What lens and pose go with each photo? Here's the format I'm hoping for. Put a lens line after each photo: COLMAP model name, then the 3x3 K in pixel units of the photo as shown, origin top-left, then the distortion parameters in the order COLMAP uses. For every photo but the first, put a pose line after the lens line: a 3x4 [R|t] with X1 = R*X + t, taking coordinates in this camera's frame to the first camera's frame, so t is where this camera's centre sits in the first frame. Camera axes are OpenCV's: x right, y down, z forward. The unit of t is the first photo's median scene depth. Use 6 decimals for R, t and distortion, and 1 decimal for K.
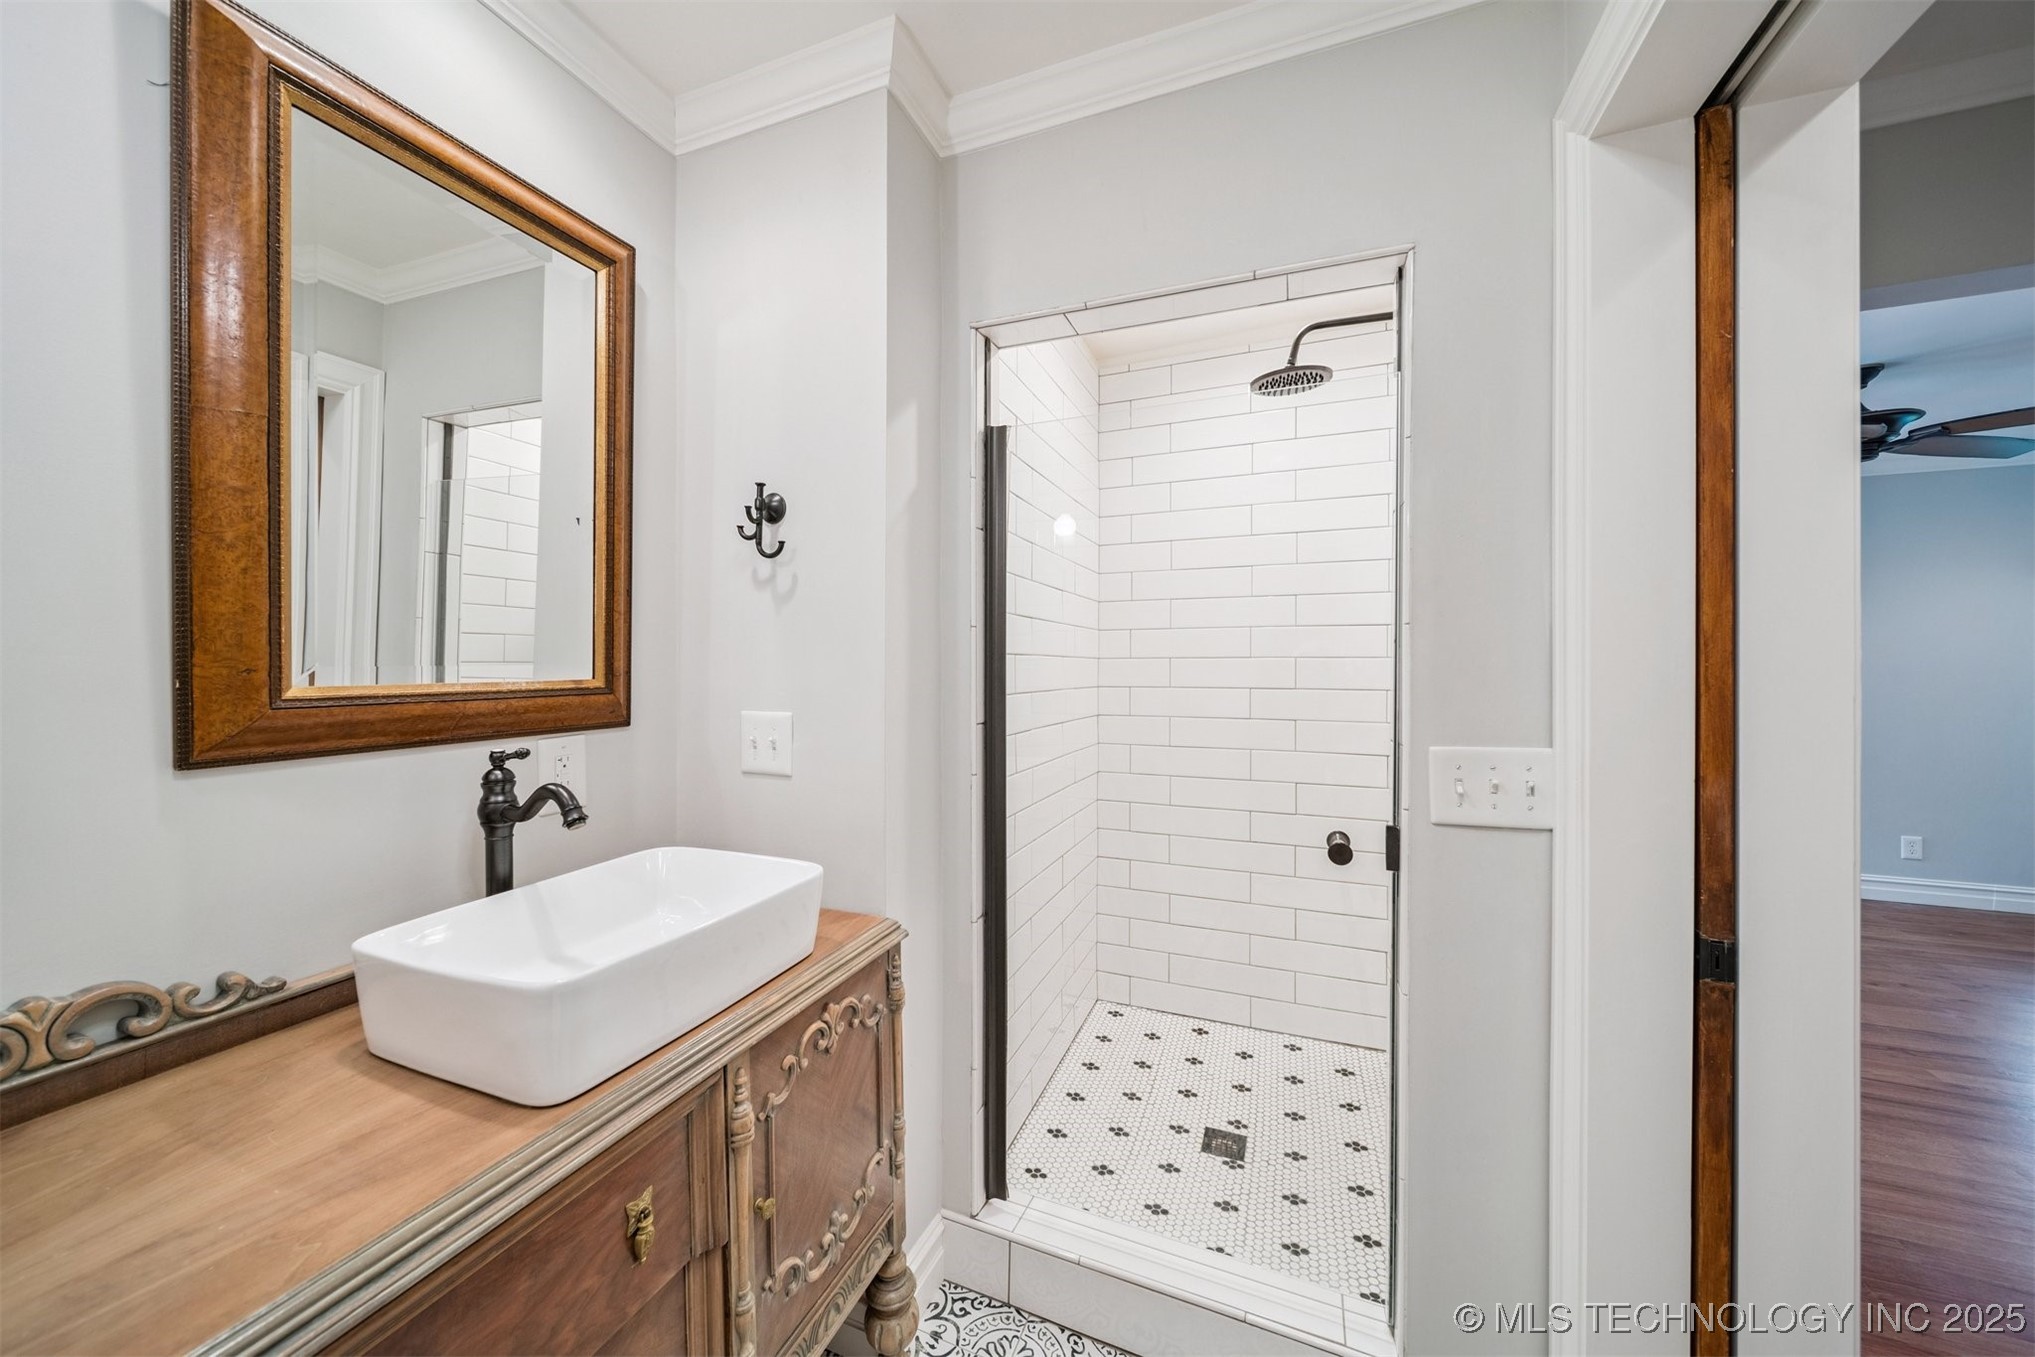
lens RADIAL K [[717.3, 0, 1015.1], [0, 717.3, 660.5], [0, 0, 1]] dist [0.005026, -0.000761]
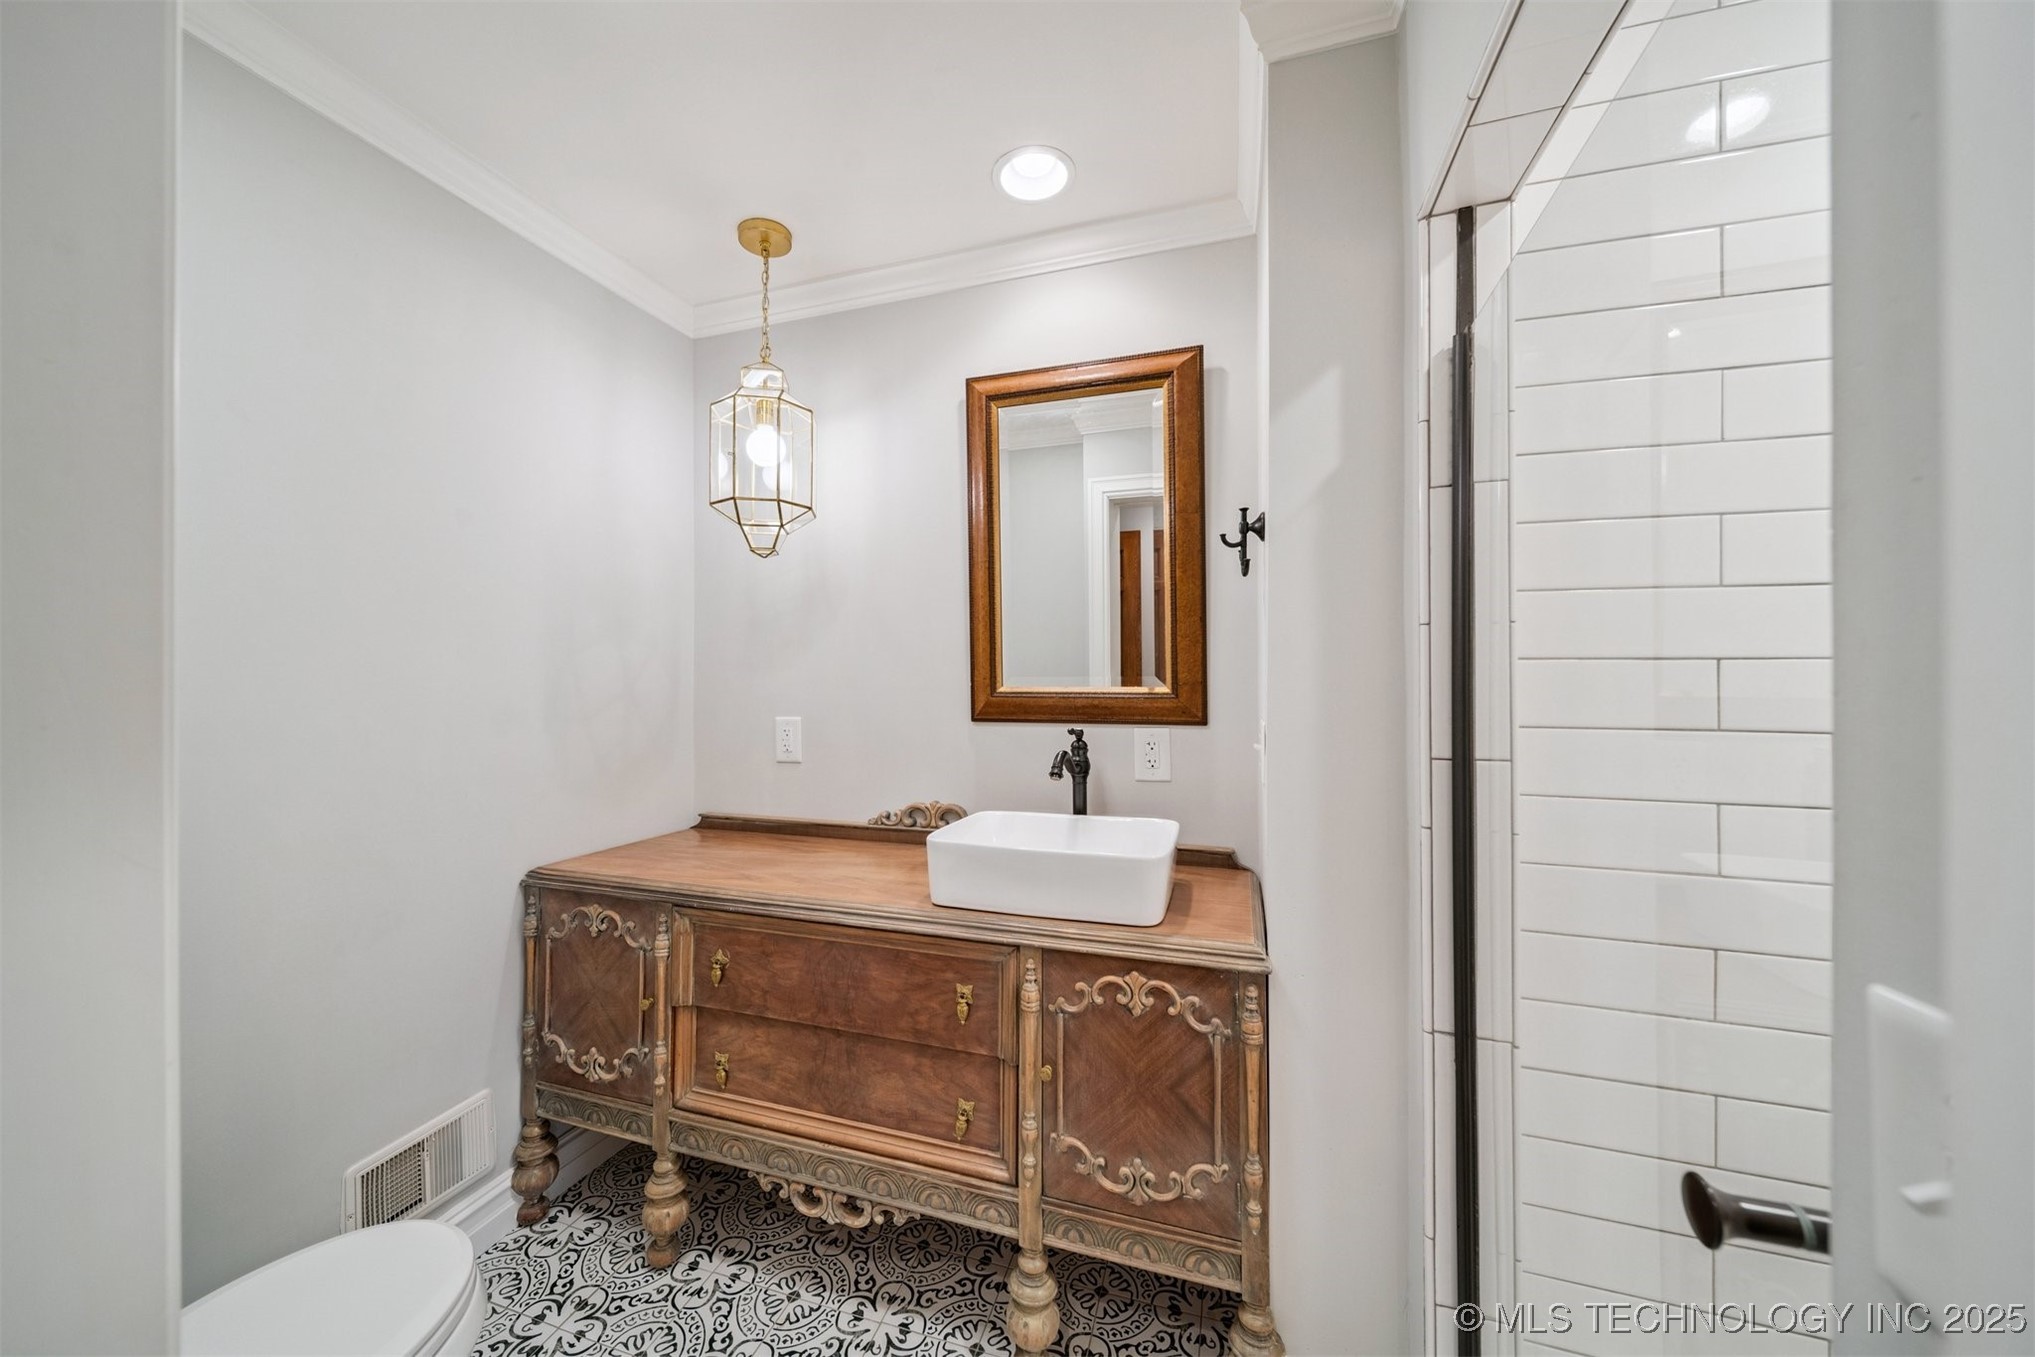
lens RADIAL K [[717.3, 0, 1011.3], [0, 717.3, 676.4], [0, 0, 1]] dist [0.005026, -0.000761]
pose [[0.078515, 0.000529, -0.996913, 0.937657], [-0.001221, 0.999999, 0.000434, 0.006341], [0.996912, 0.001183, 0.078516, 0.769685]]
